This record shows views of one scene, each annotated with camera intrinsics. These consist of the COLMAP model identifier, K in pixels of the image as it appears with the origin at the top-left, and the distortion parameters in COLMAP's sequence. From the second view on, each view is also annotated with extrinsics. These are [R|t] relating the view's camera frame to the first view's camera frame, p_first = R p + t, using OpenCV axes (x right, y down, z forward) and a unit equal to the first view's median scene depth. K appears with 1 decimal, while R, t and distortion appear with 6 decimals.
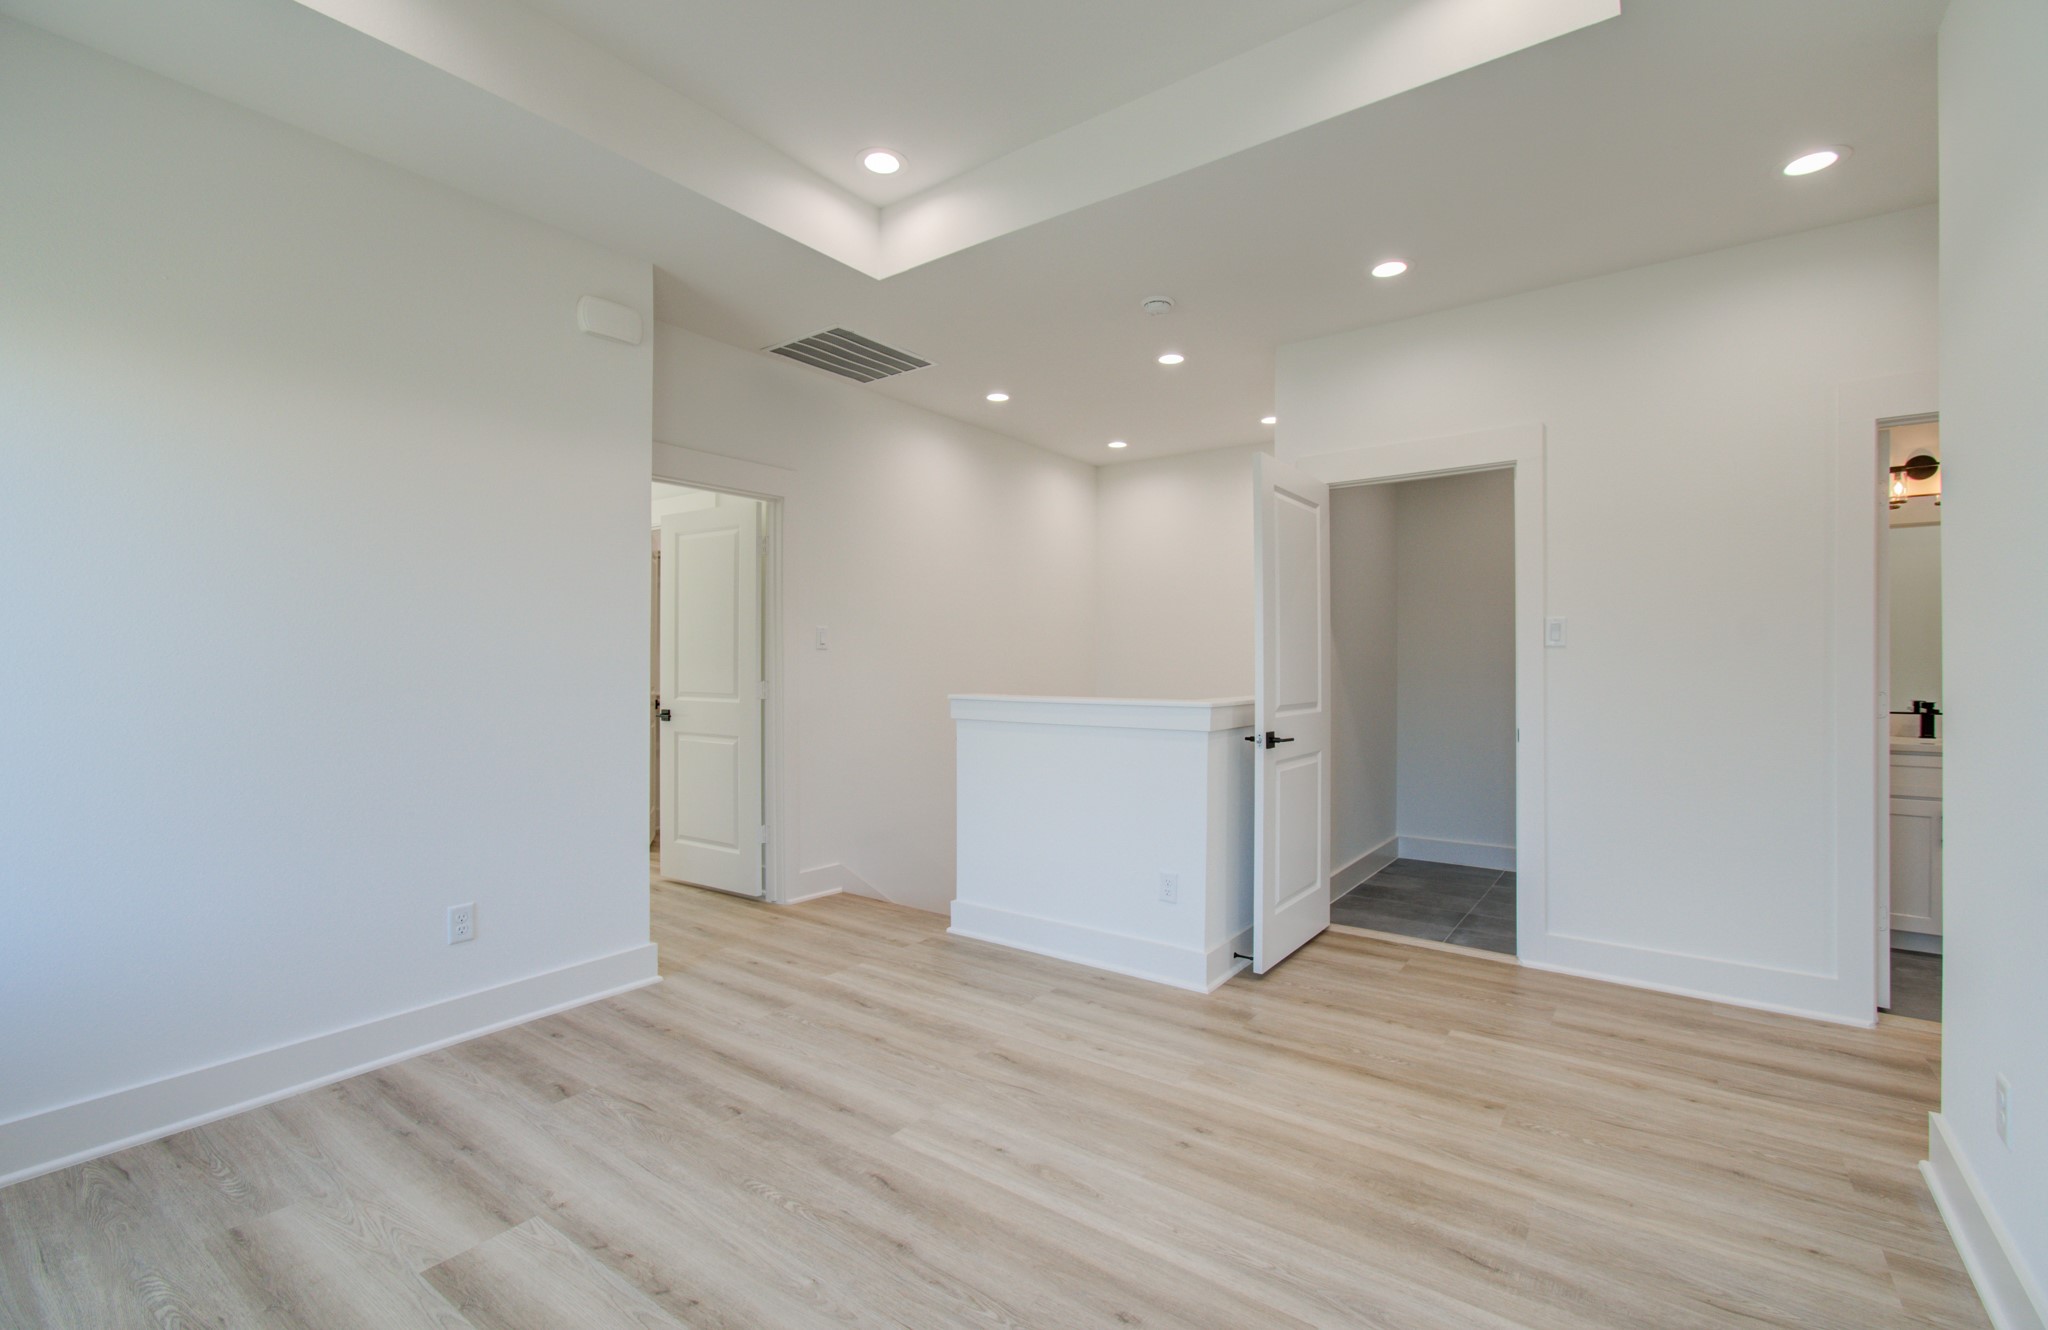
lens RADIAL K [[891.2, 0, 1030.8], [0, 891.2, 667.1], [0, 0, 1]] dist [-0.000865, -0.000146]
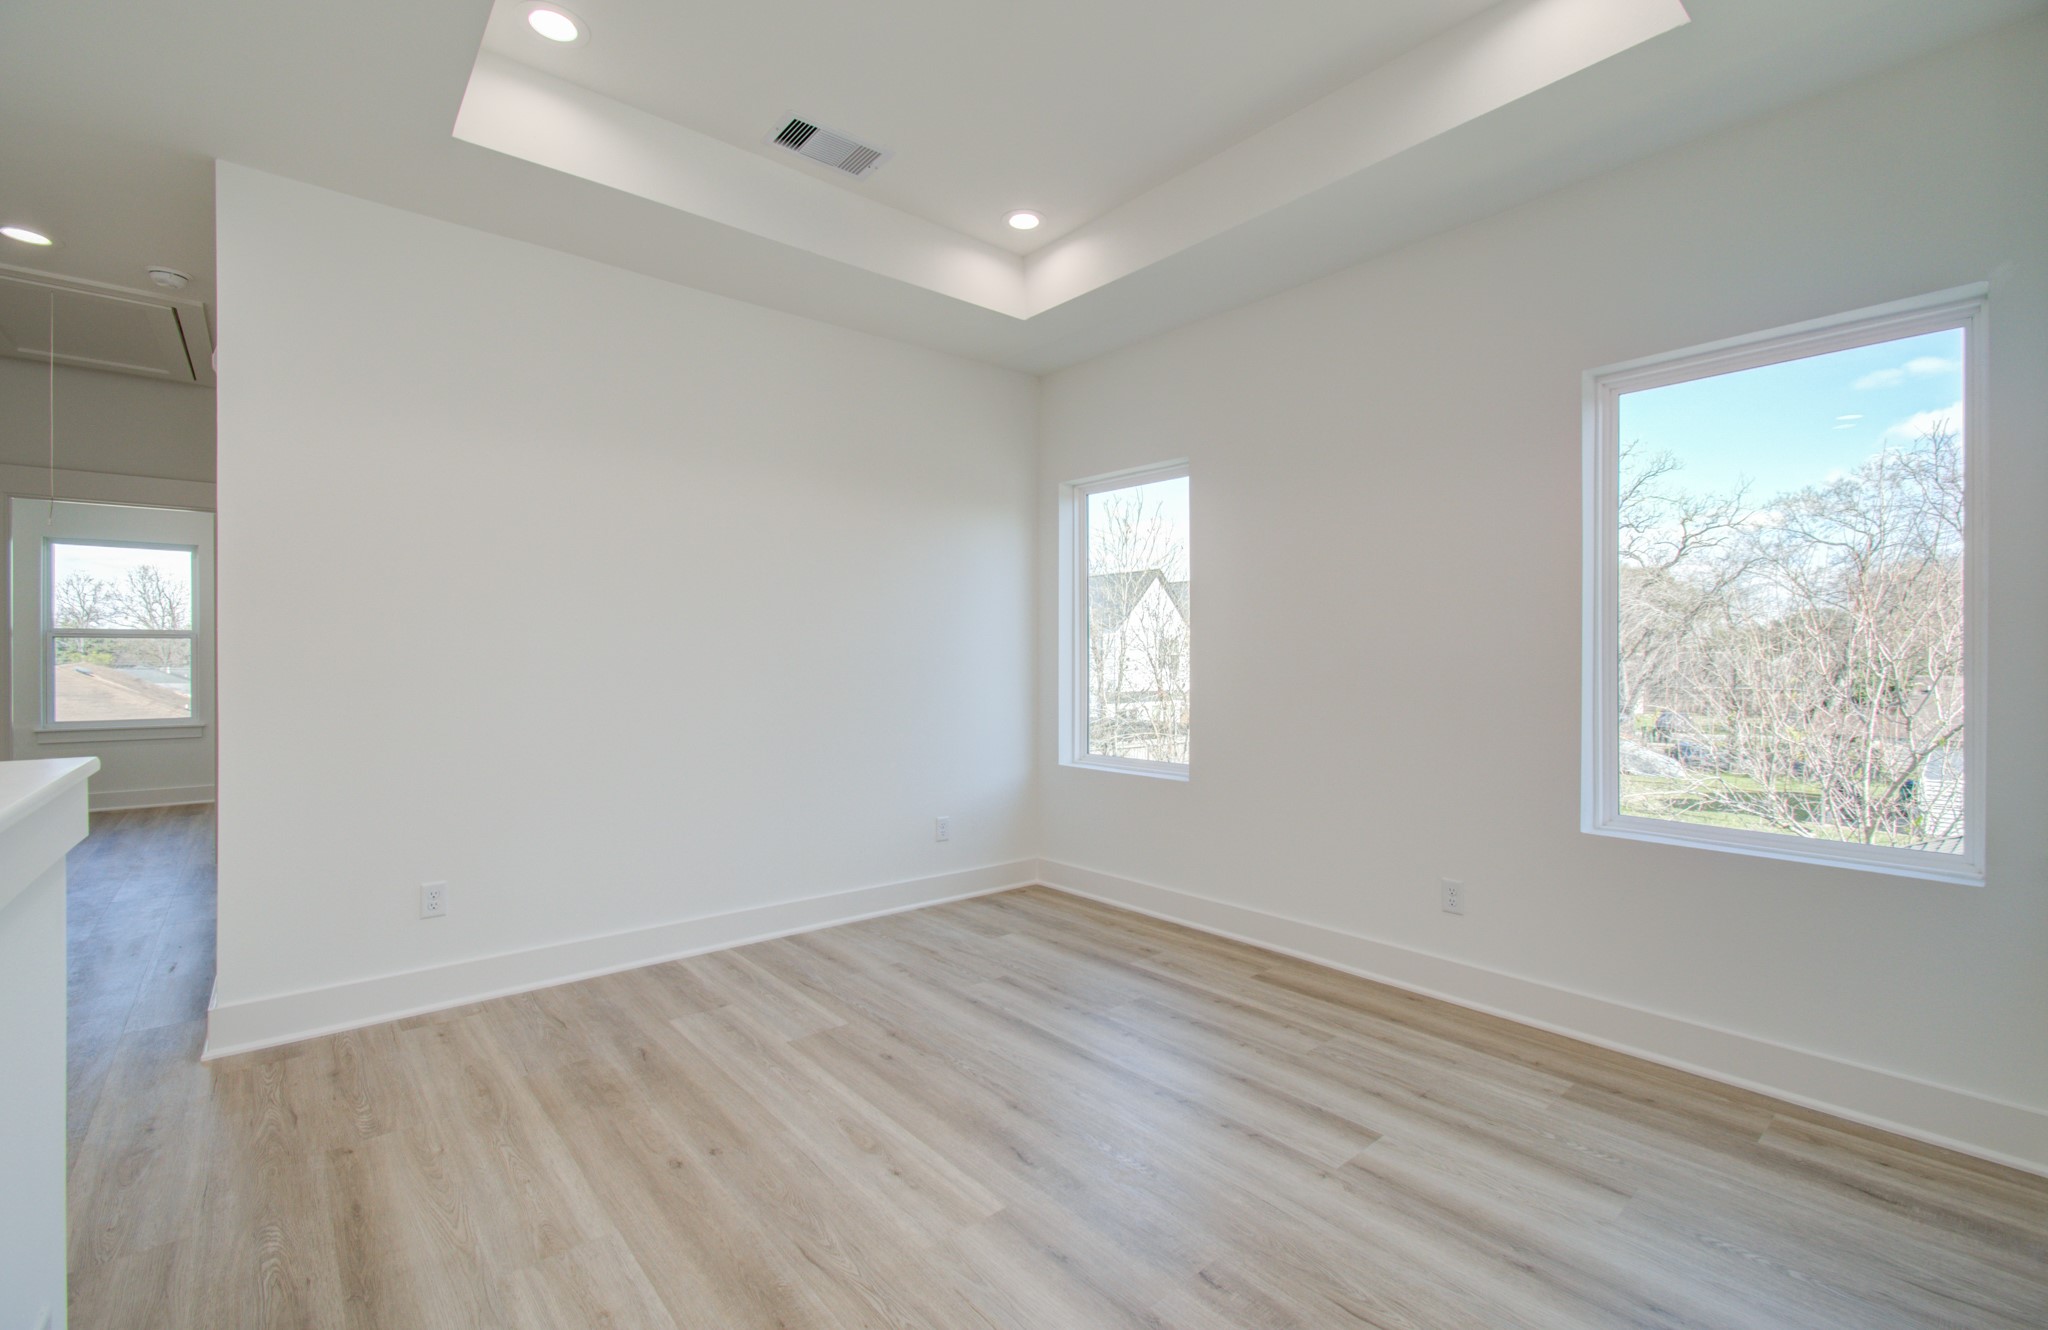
lens RADIAL K [[891.2, 0, 1030.8], [0, 891.2, 667.1], [0, 0, 1]] dist [-0.000865, -0.000146]
pose [[-0.974273, -0.006503, 0.225277, -0.395691], [-0.003881, 0.999920, 0.012080, -0.003750], [-0.225338, 0.010895, -0.974220, 1.950366]]
